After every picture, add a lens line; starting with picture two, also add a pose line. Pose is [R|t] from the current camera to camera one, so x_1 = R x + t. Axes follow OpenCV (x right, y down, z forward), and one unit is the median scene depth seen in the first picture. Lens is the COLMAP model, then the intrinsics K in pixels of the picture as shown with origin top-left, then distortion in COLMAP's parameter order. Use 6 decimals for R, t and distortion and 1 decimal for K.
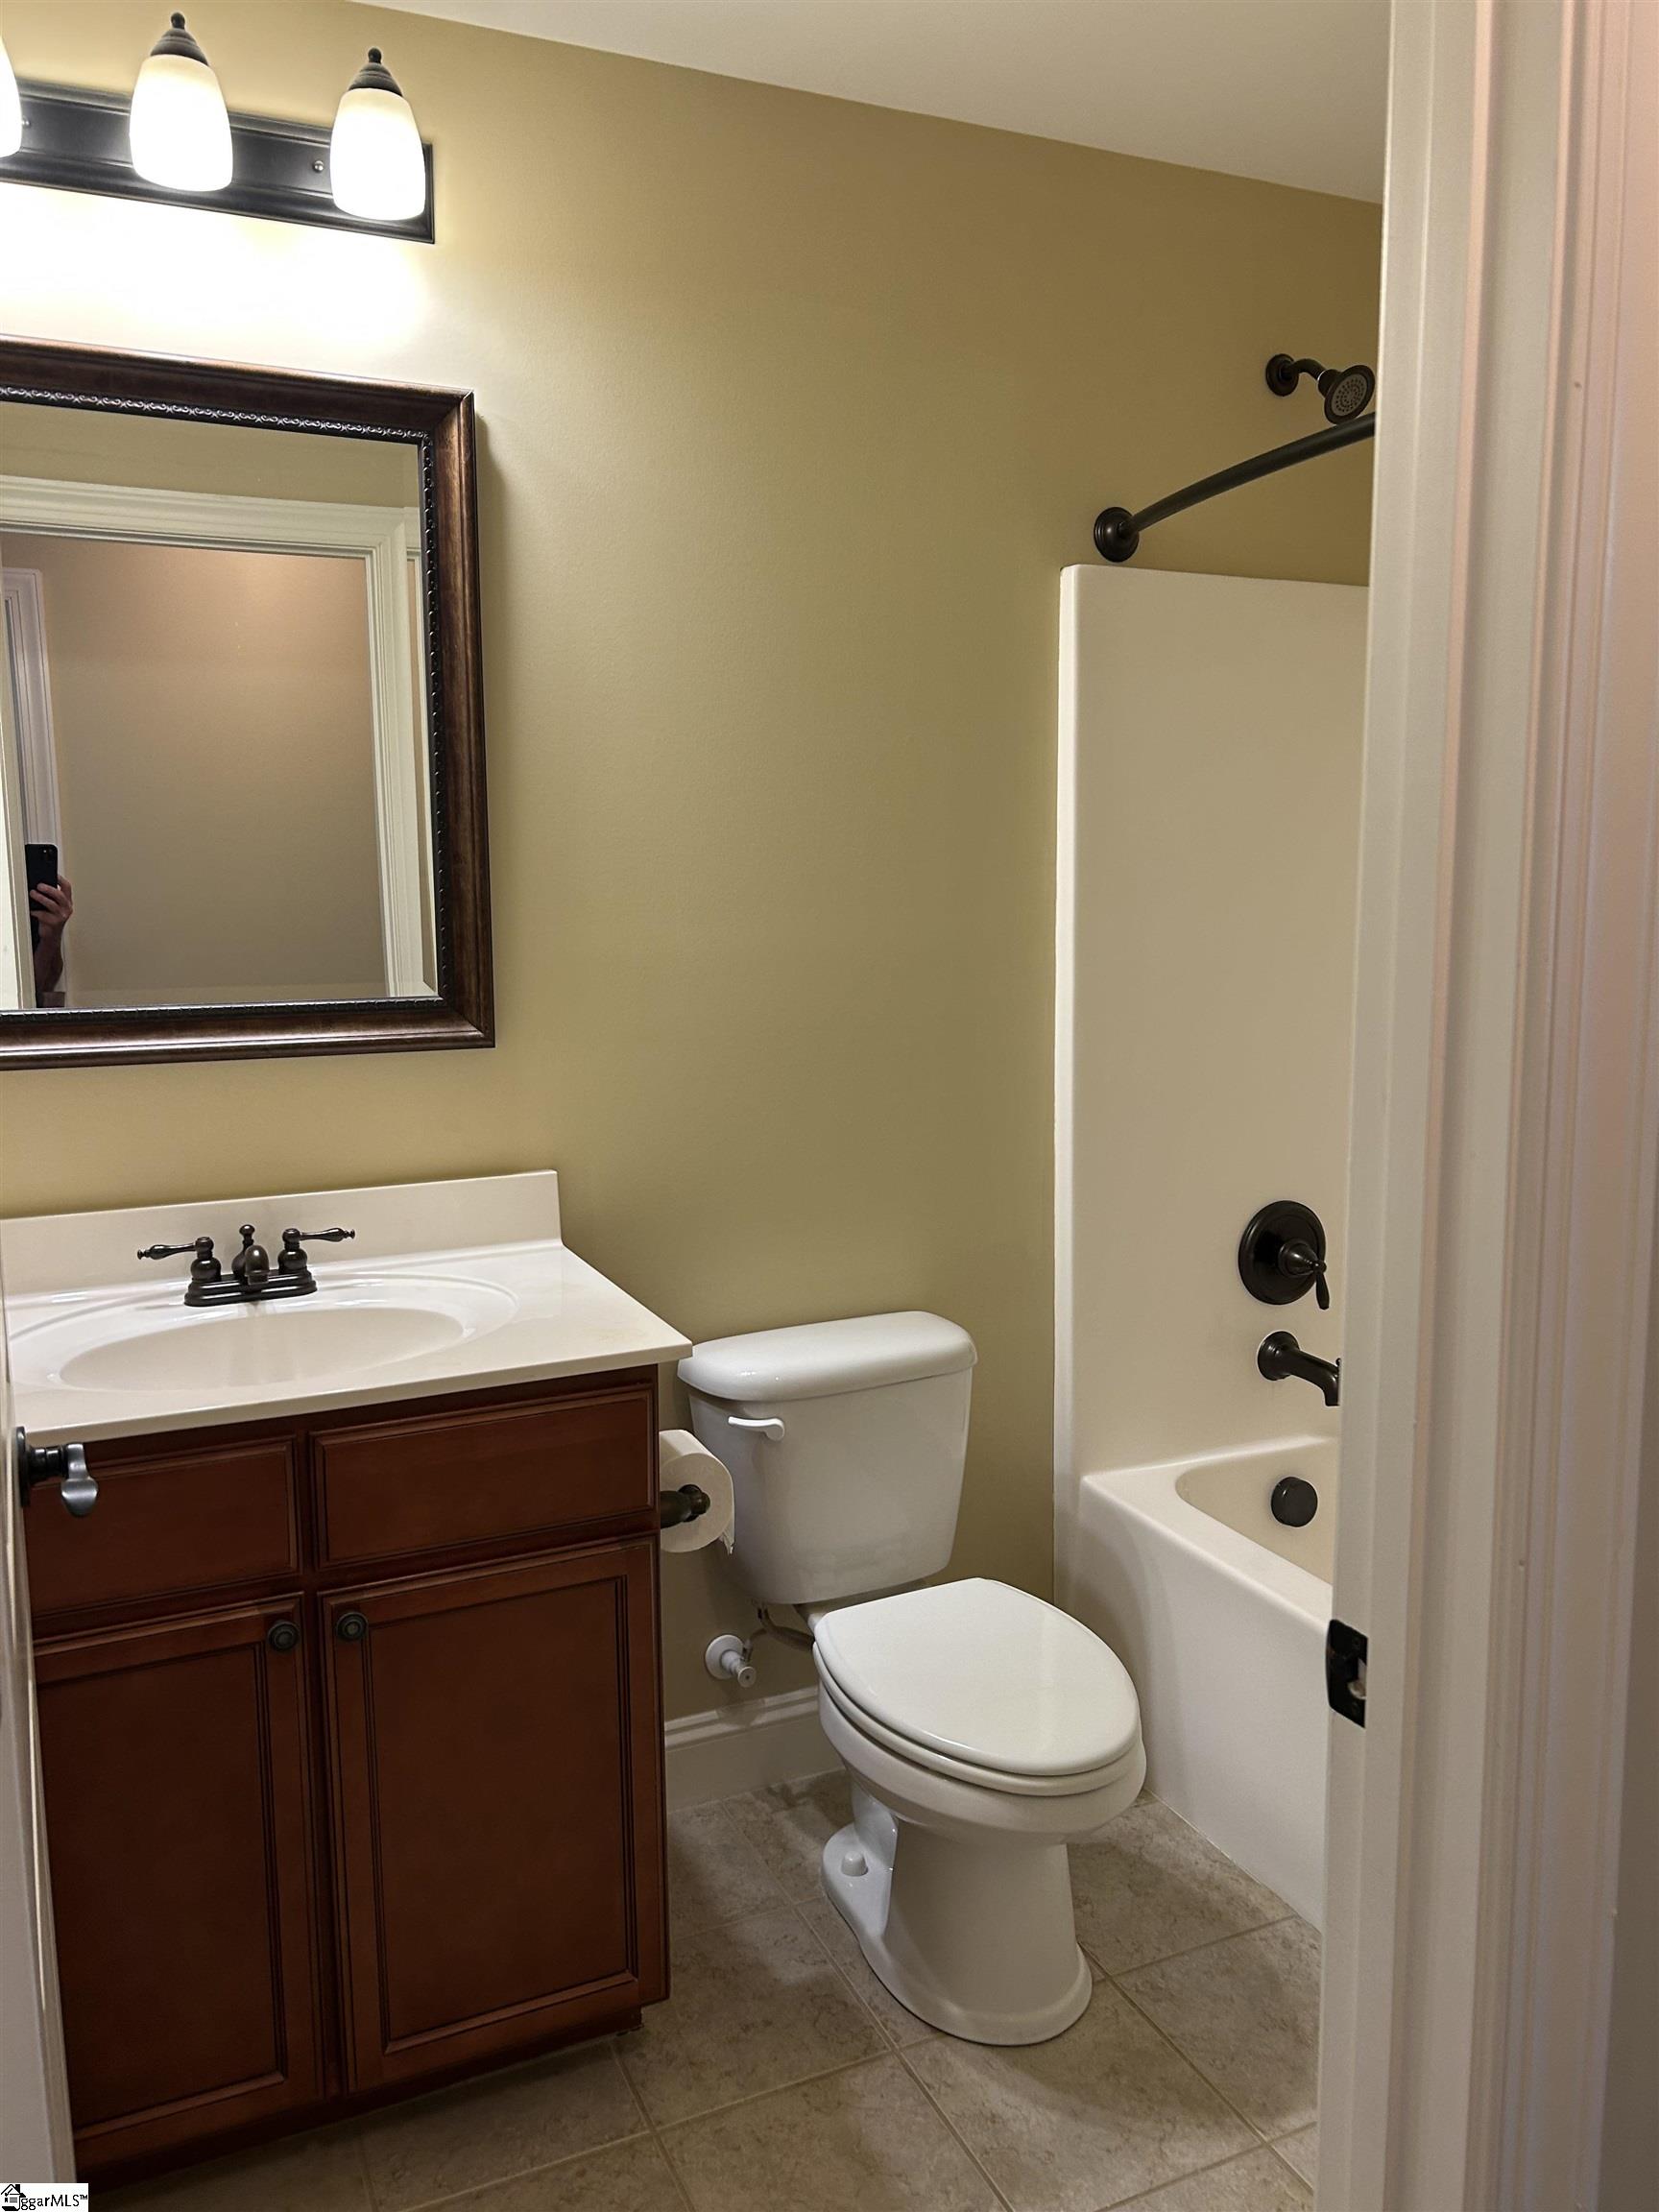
lens RADIAL K [[1666.1, 0, 828.9], [0, 1666.1, 1105.1], [0, 0, 1]] dist [0.052302, -0.040509]
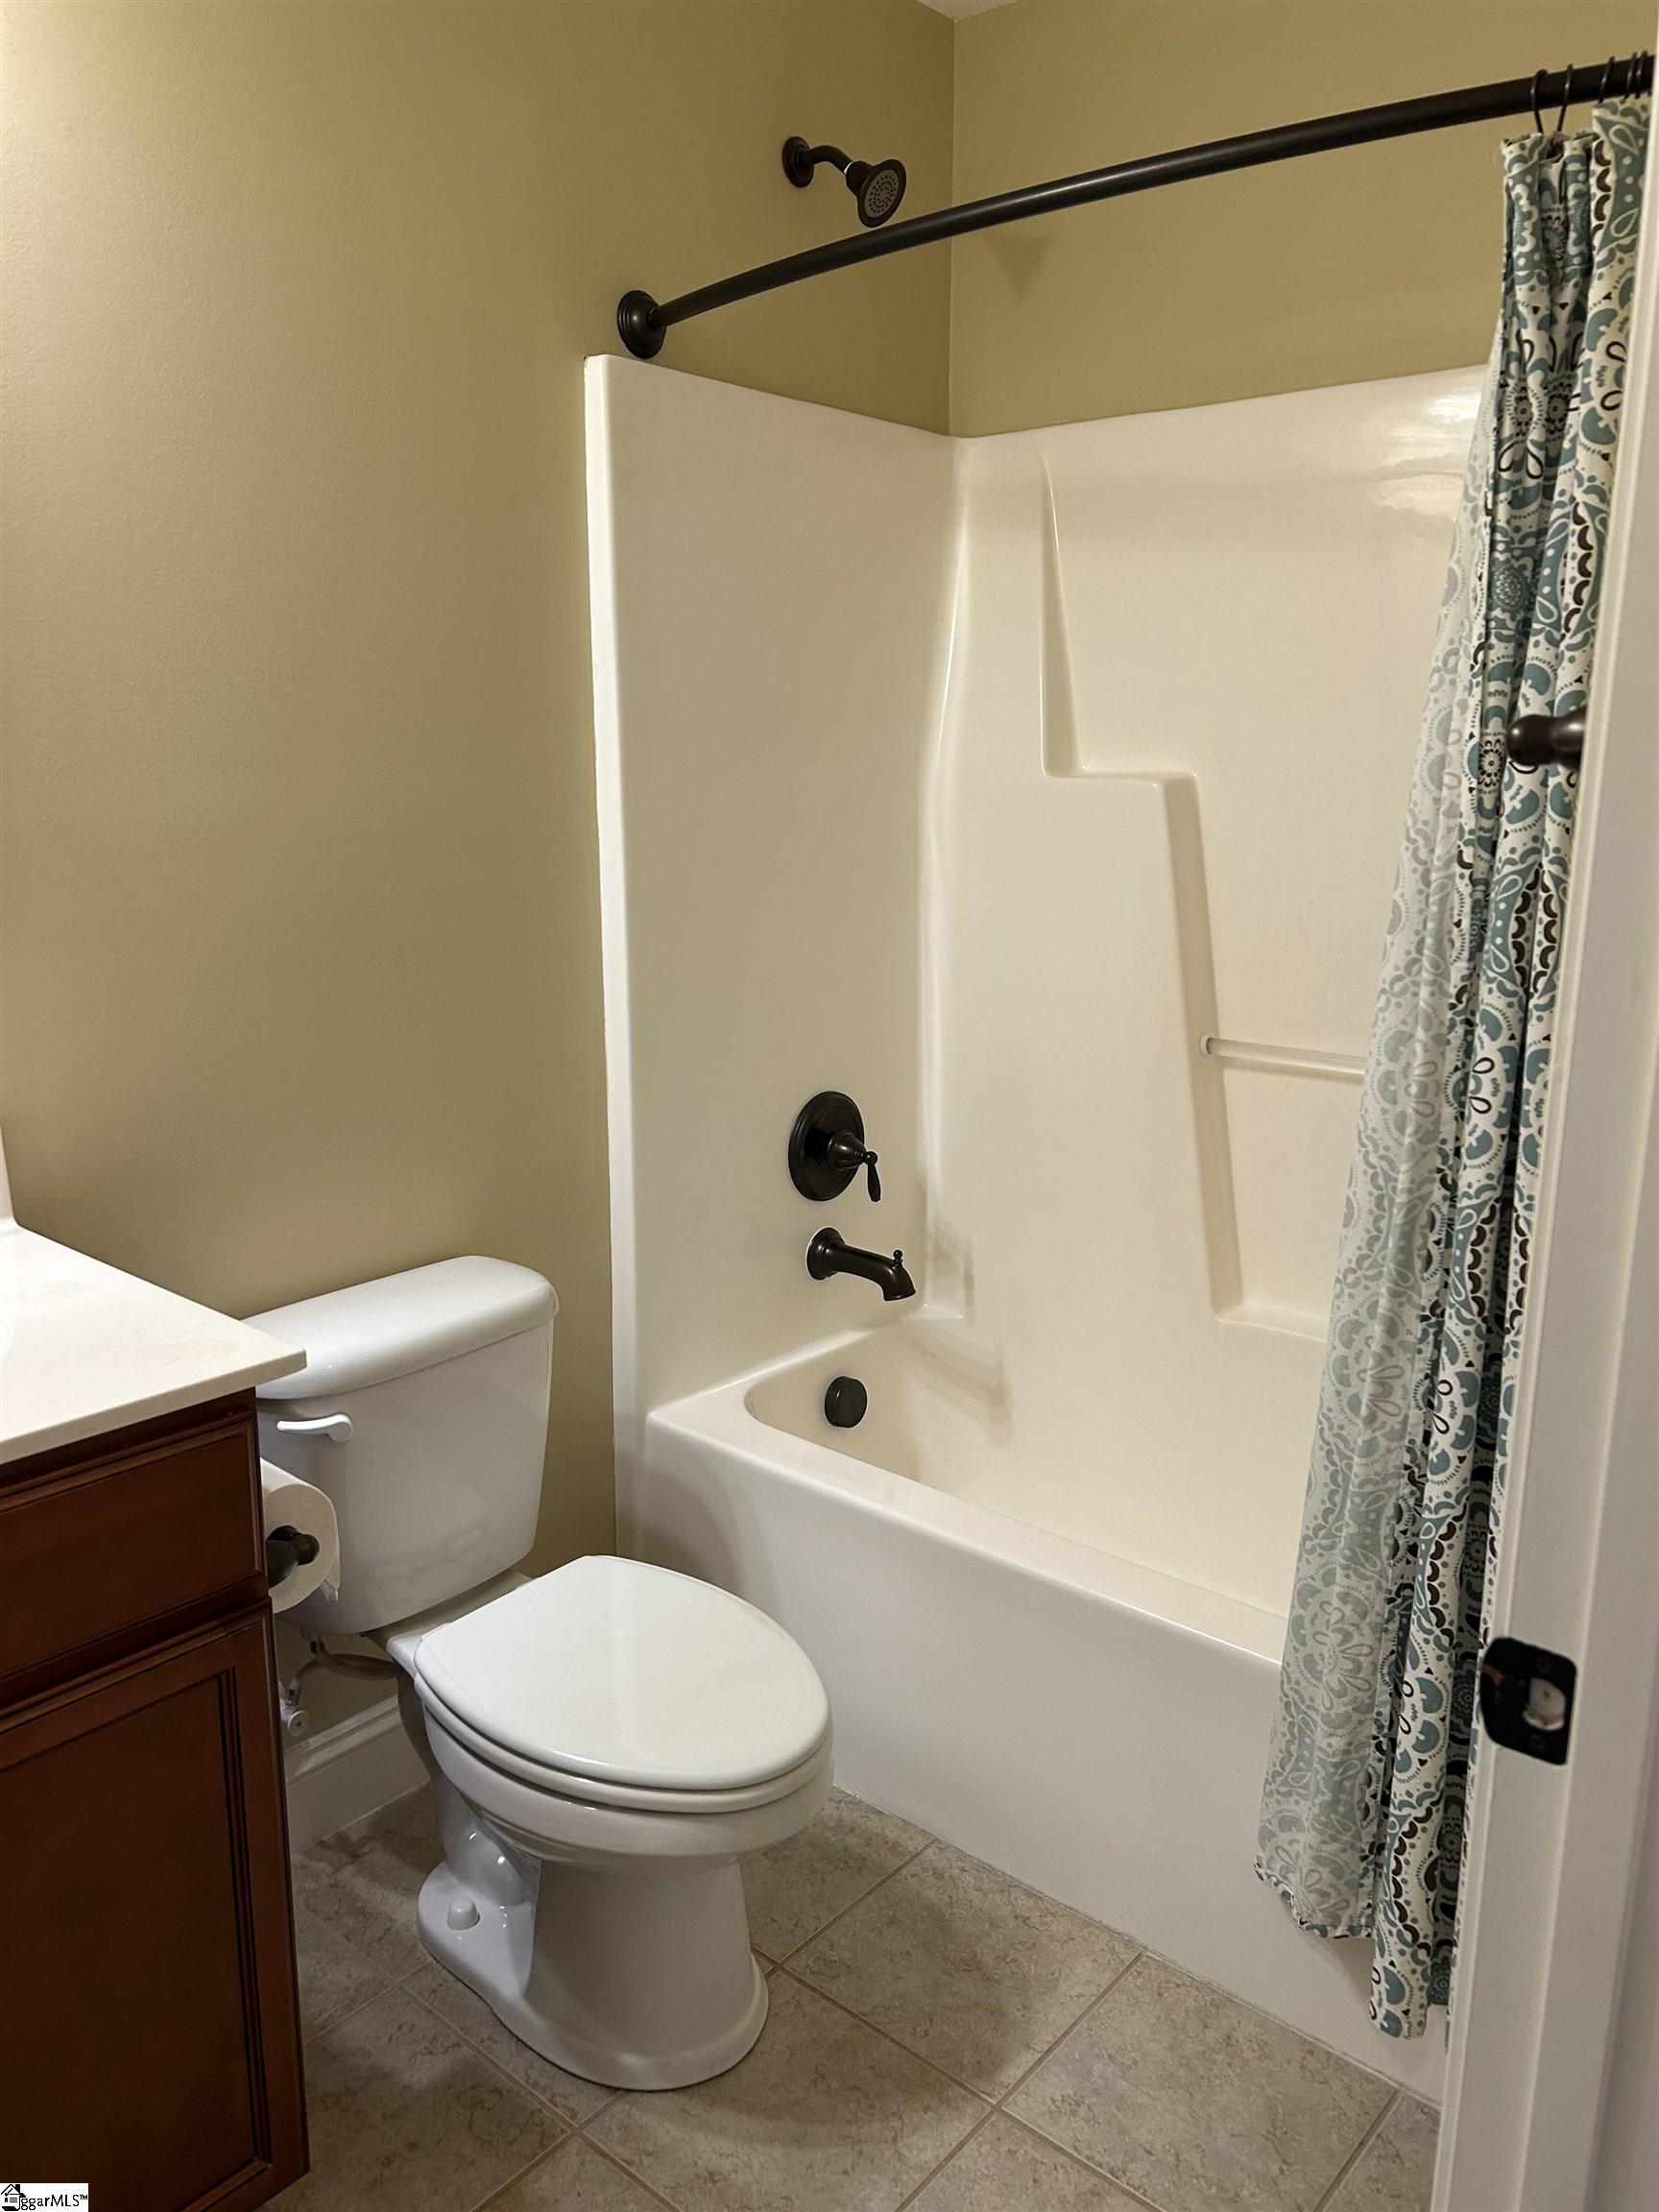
lens RADIAL K [[1666.1, 0, 805.7], [0, 1666.1, 1103.2], [0, 0, 1]] dist [0.052302, -0.040509]
pose [[0.911087, -0.075668, 0.405210, -0.148457], [0.044940, 0.995382, 0.084829, -0.019203], [-0.409758, -0.059076, 0.910279, 0.193681]]
